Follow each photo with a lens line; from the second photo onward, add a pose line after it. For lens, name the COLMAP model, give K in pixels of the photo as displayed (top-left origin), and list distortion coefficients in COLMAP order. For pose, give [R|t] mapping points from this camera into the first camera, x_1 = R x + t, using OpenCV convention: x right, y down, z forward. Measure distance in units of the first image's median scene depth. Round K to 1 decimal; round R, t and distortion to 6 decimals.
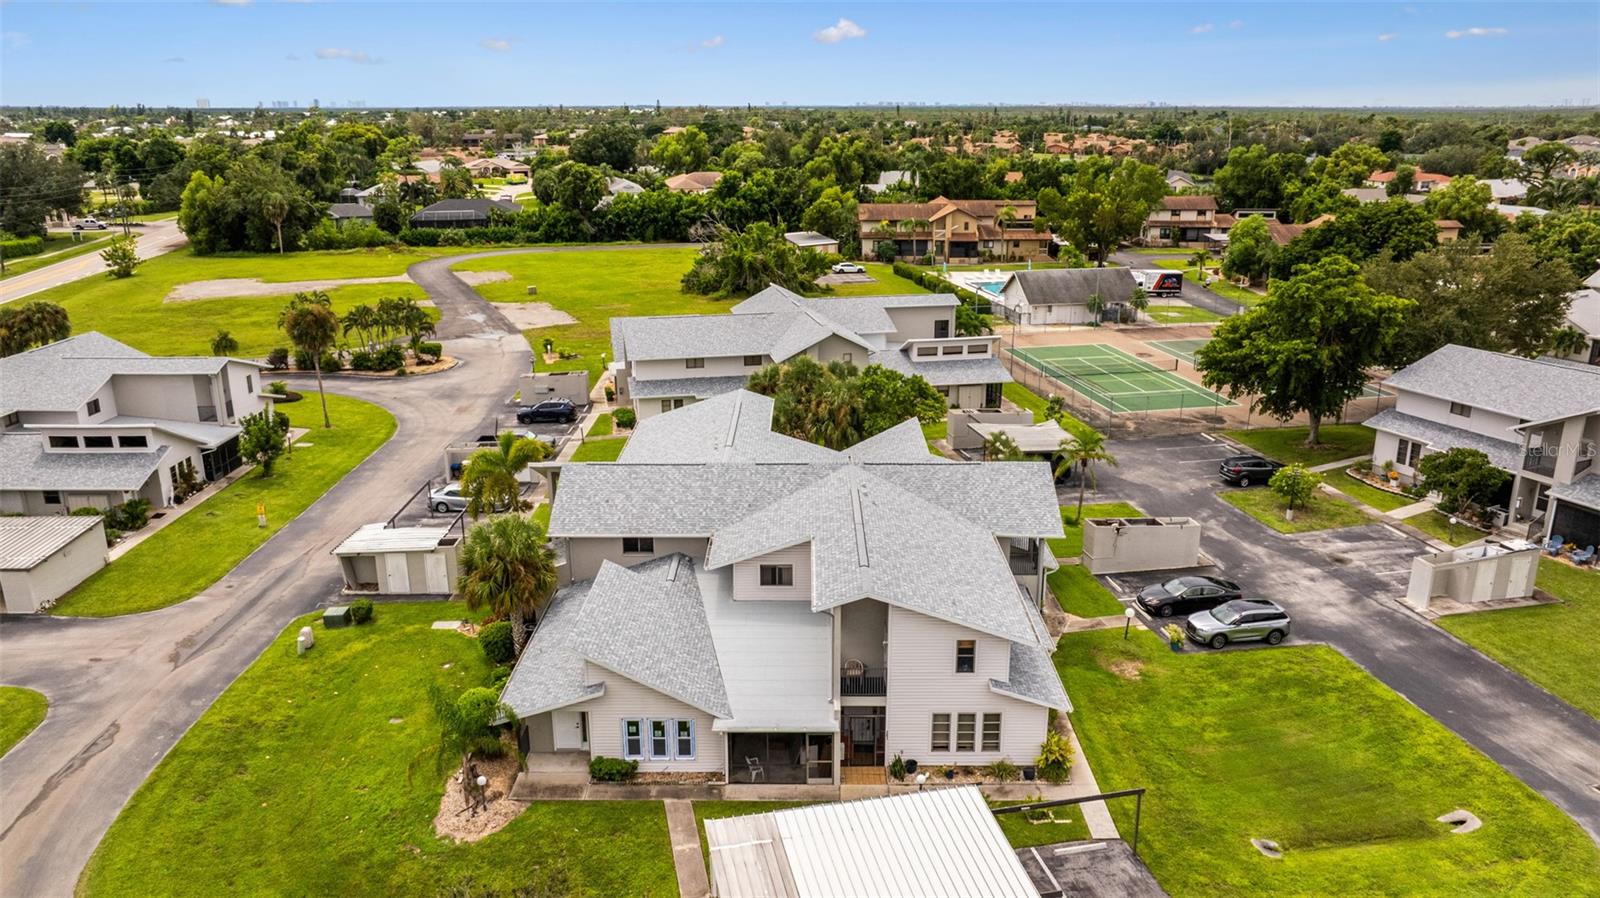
lens RADIAL K [[1144.6, 0, 800.0], [0, 1144.6, 449.0], [0, 0, 1]] dist [-0.024734, 0.006151]
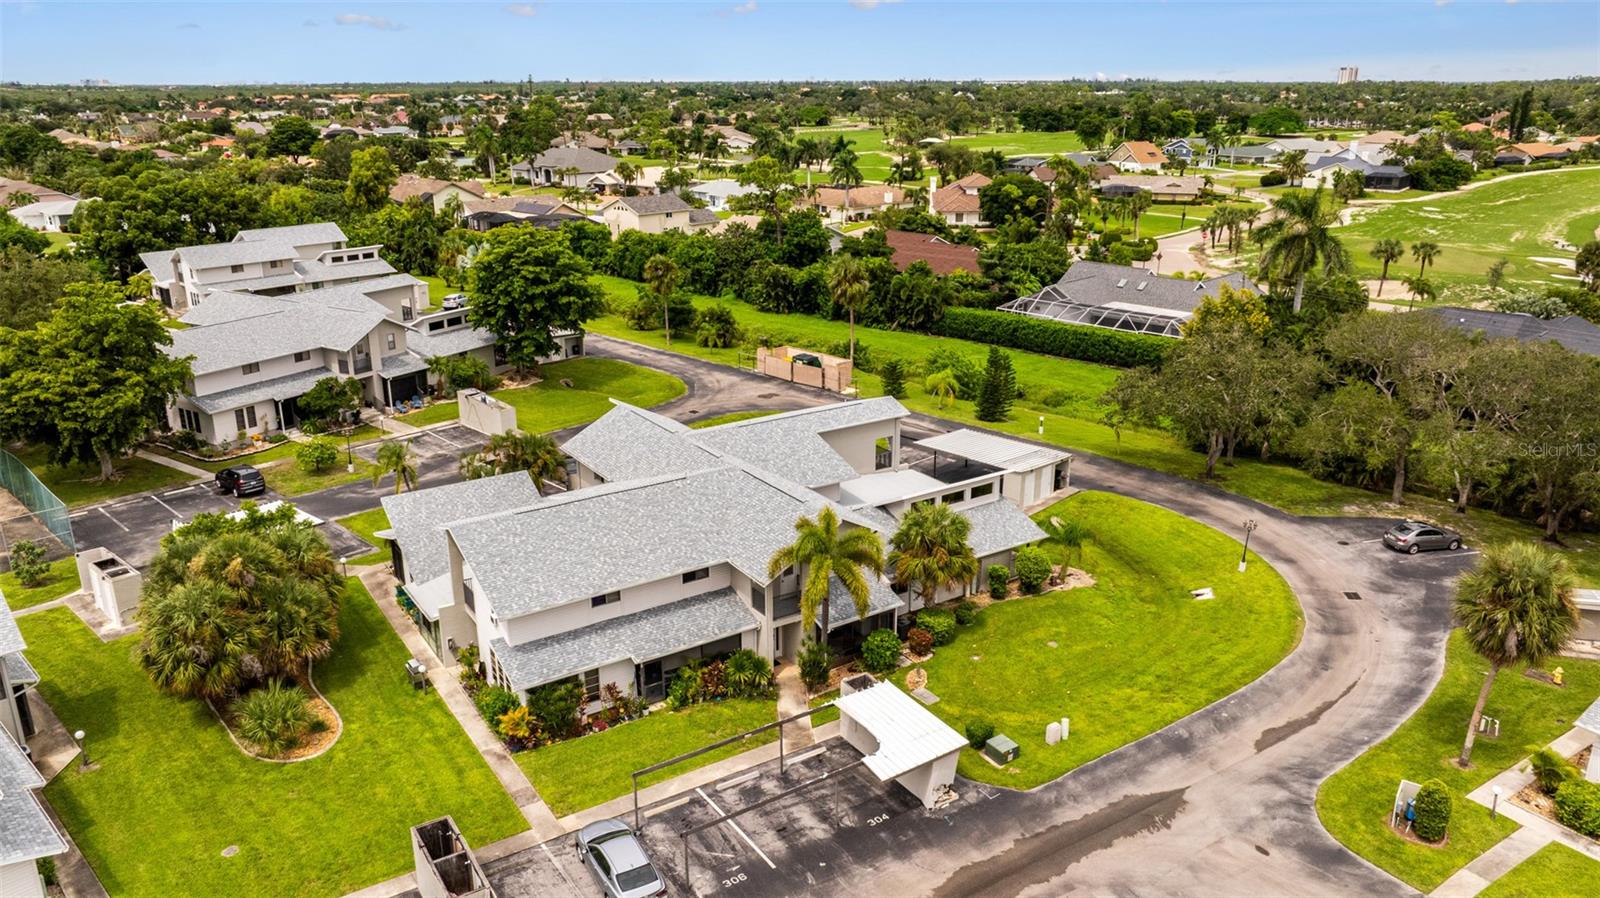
lens RADIAL K [[1128.6, 0, 805.8], [0, 1128.6, 445.5], [0, 0, 1]] dist [-0.024024, 0.003448]
pose [[-0.563712, -0.251255, 0.786829, -0.582611], [0.240925, 0.861167, 0.447600, -0.288157], [-0.790053, 0.441884, -0.424917, 0.859198]]
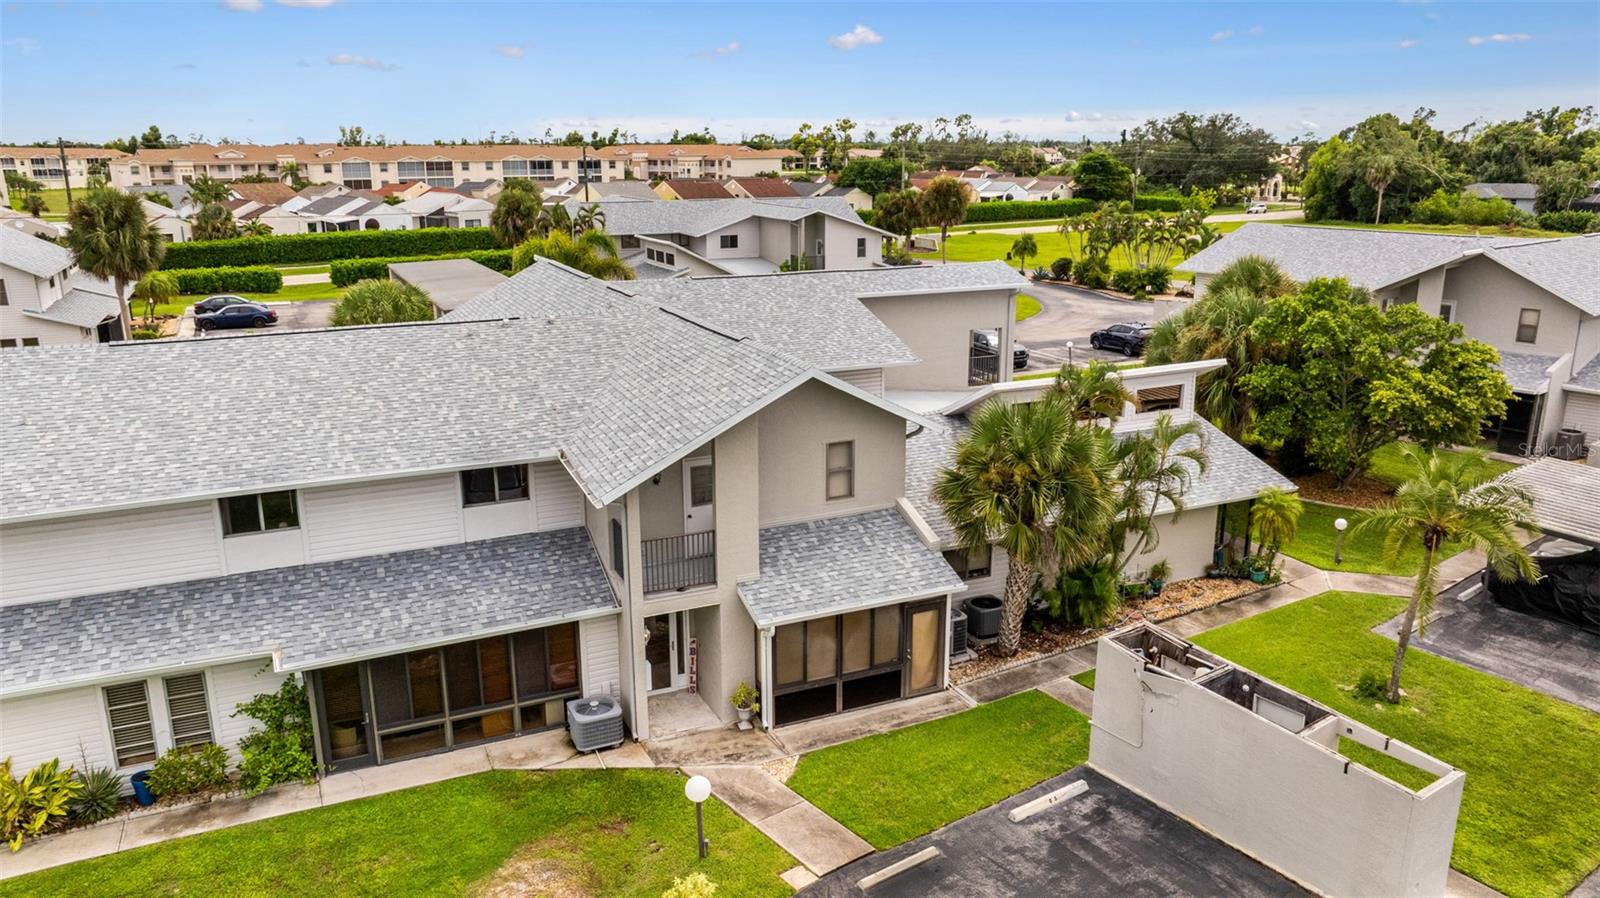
lens RADIAL K [[1128.6, 0, 805.8], [0, 1128.6, 445.5], [0, 0, 1]] dist [-0.024024, 0.003448]
pose [[0.010225, -0.255254, 0.966820, 0.229872], [0.285618, 0.927335, 0.241809, -0.067129], [-0.958289, 0.273669, 0.082388, 0.656789]]
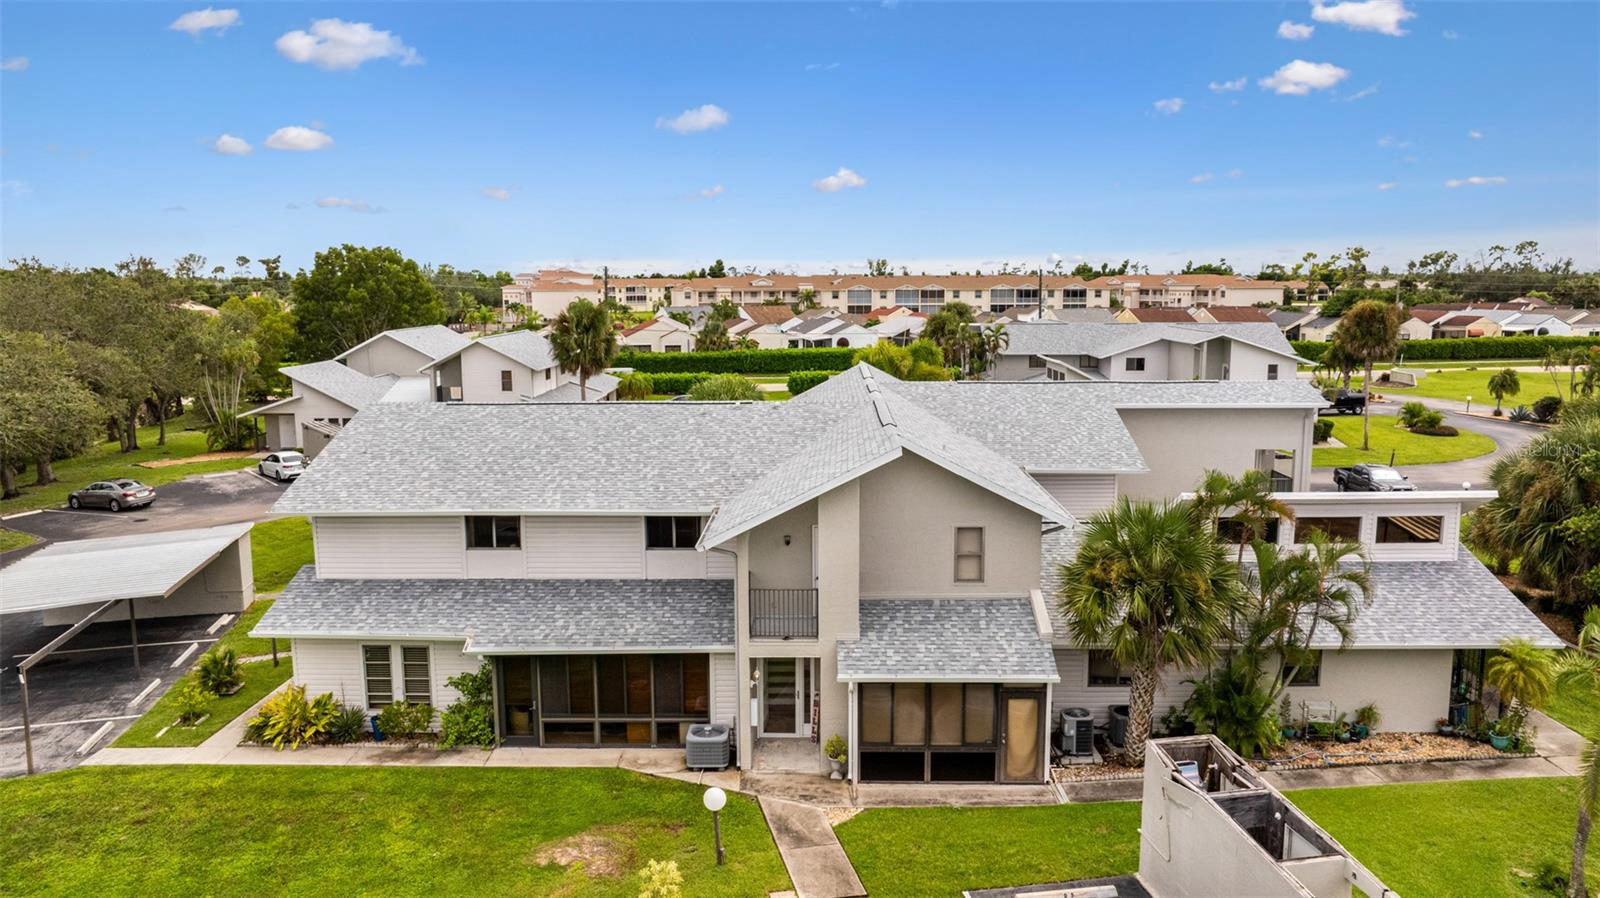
lens RADIAL K [[1128.6, 0, 805.8], [0, 1128.6, 445.5], [0, 0, 1]] dist [-0.024024, 0.003448]
pose [[0.443279, -0.130453, 0.886840, 0.222737], [0.258404, 0.965950, 0.012929, -0.033158], [-0.858330, 0.223432, 0.461896, 0.566741]]
